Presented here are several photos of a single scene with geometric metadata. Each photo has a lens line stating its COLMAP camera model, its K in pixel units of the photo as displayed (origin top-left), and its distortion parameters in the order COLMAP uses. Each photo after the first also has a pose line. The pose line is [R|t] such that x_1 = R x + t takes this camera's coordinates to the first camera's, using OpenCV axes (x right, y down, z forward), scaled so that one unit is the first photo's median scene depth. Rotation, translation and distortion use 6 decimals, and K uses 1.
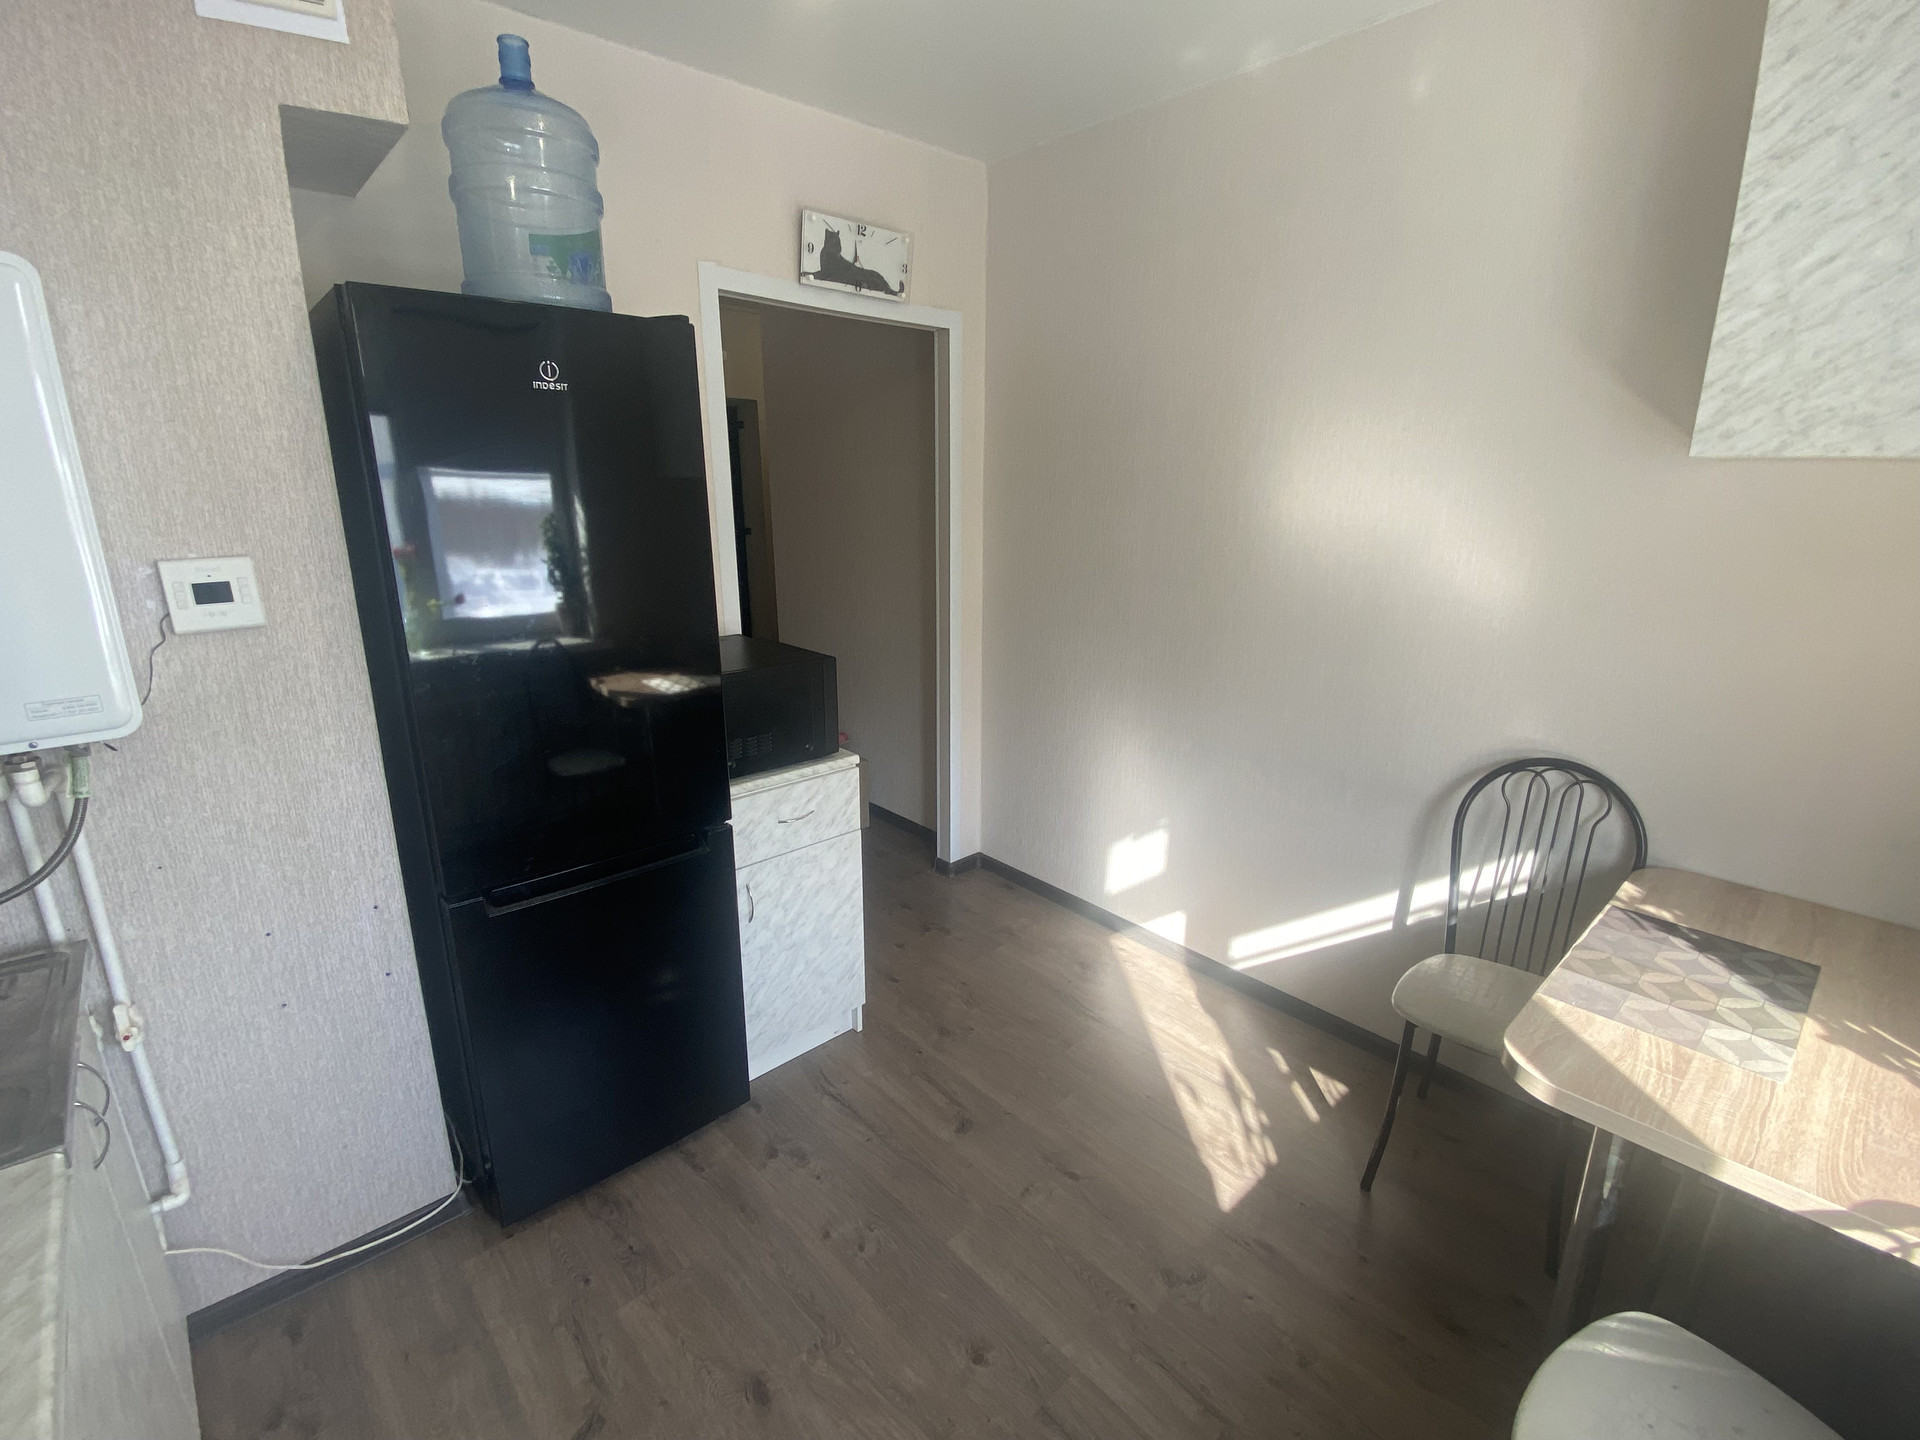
lens RADIAL K [[867.3, 0, 968.0], [0, 867.3, 721.4], [0, 0, 1]] dist [0.033132, -0.030561]
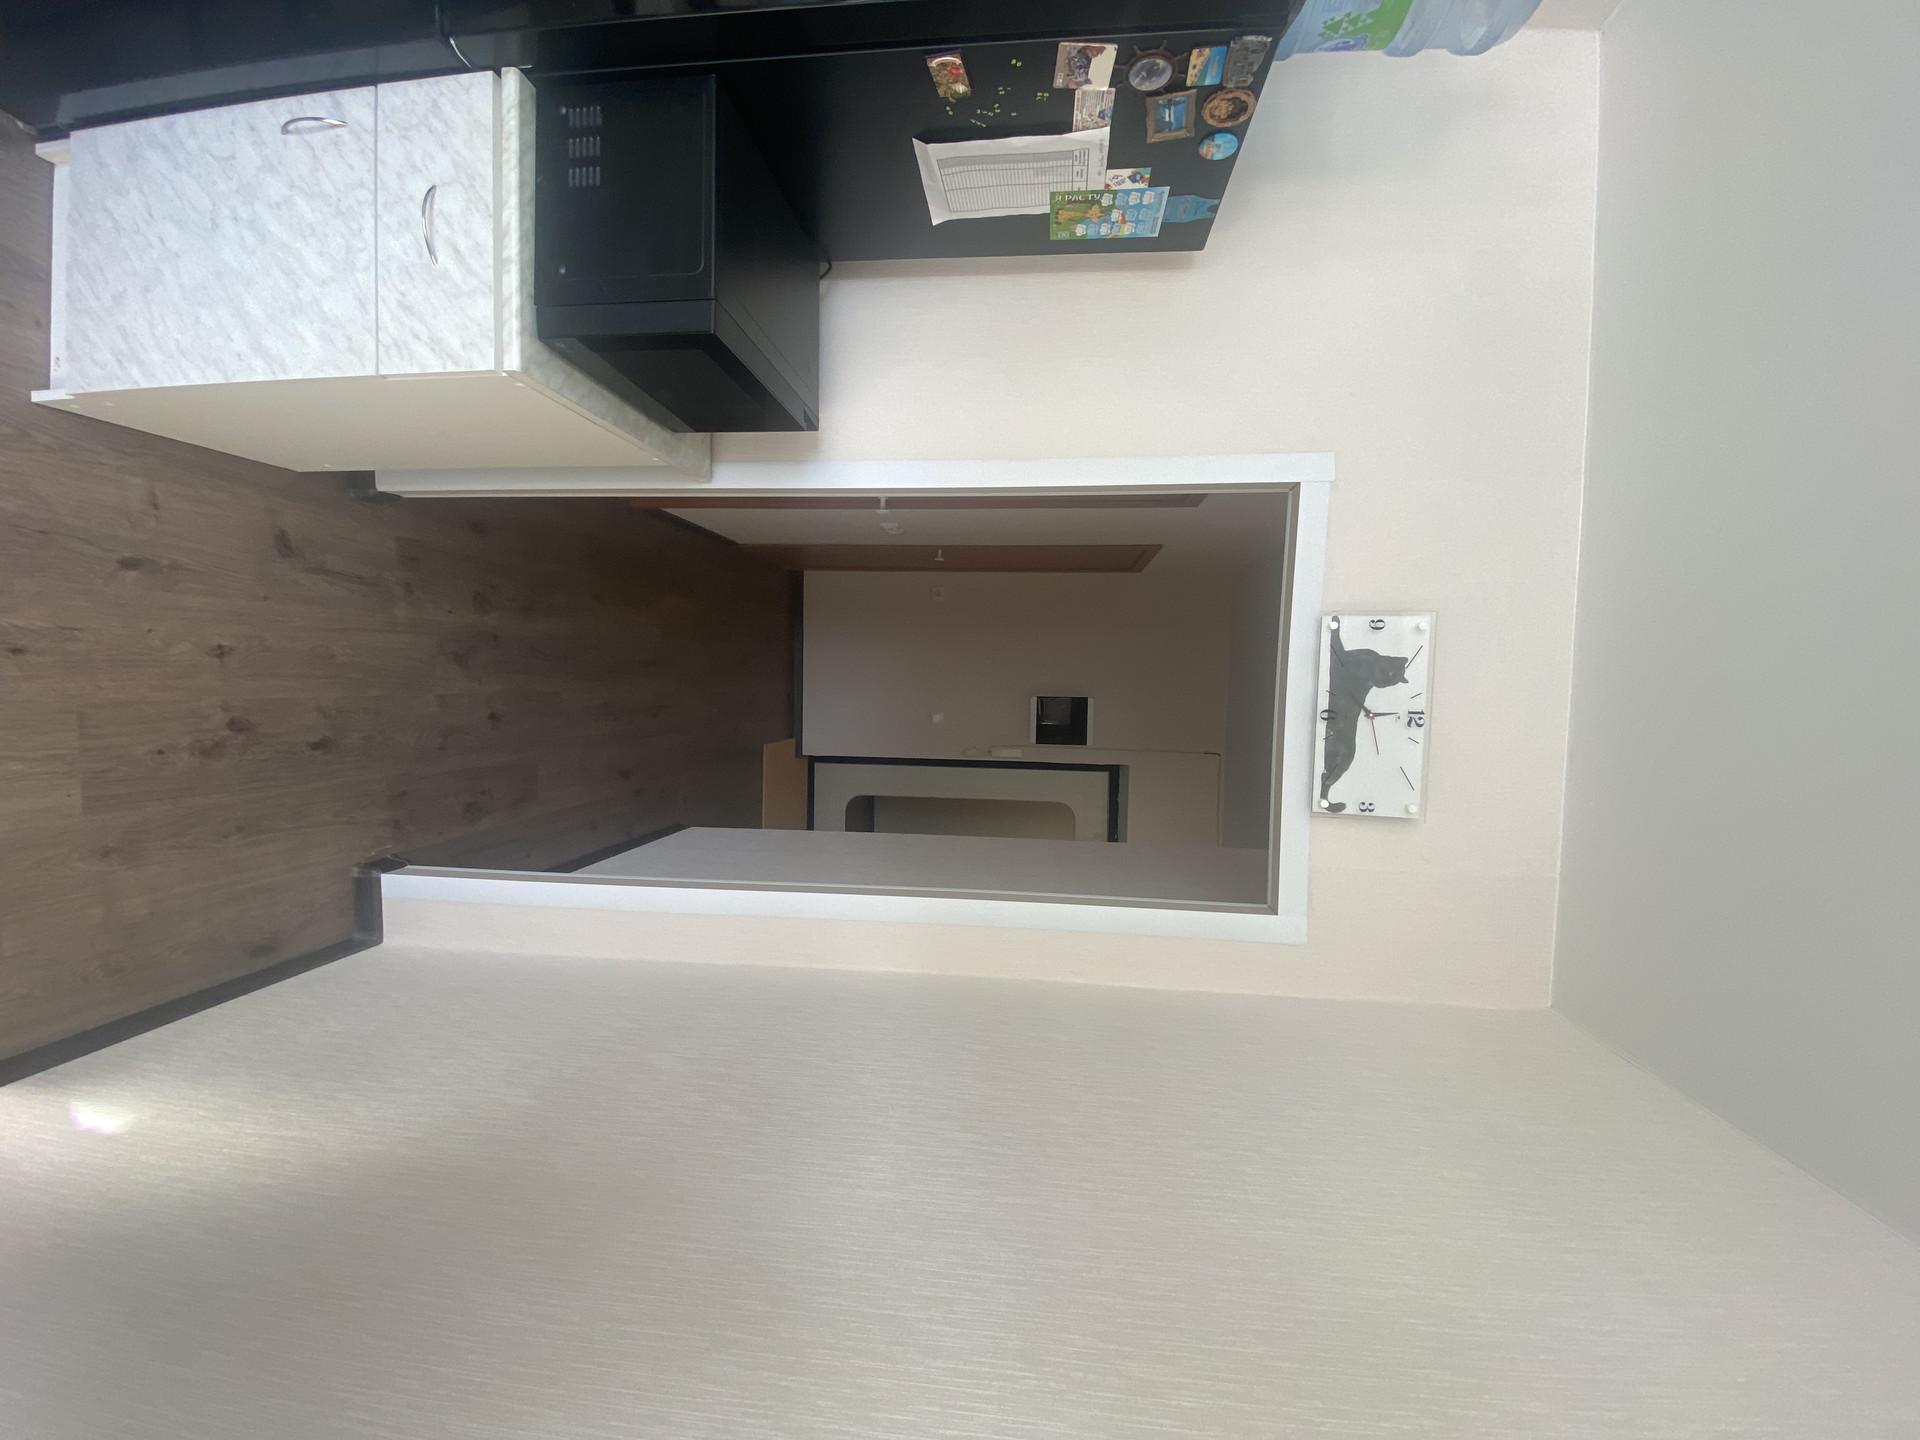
lens RADIAL K [[774.9, 0, 964.9], [0, 774.9, 719.8], [0, 0, 1]] dist [0.025483, -0.024875]
pose [[-0.079523, 0.771005, -0.631845, 0.263732], [-0.976070, -0.188920, -0.107683, -0.180469], [-0.202392, 0.608162, 0.767578, 0.631322]]
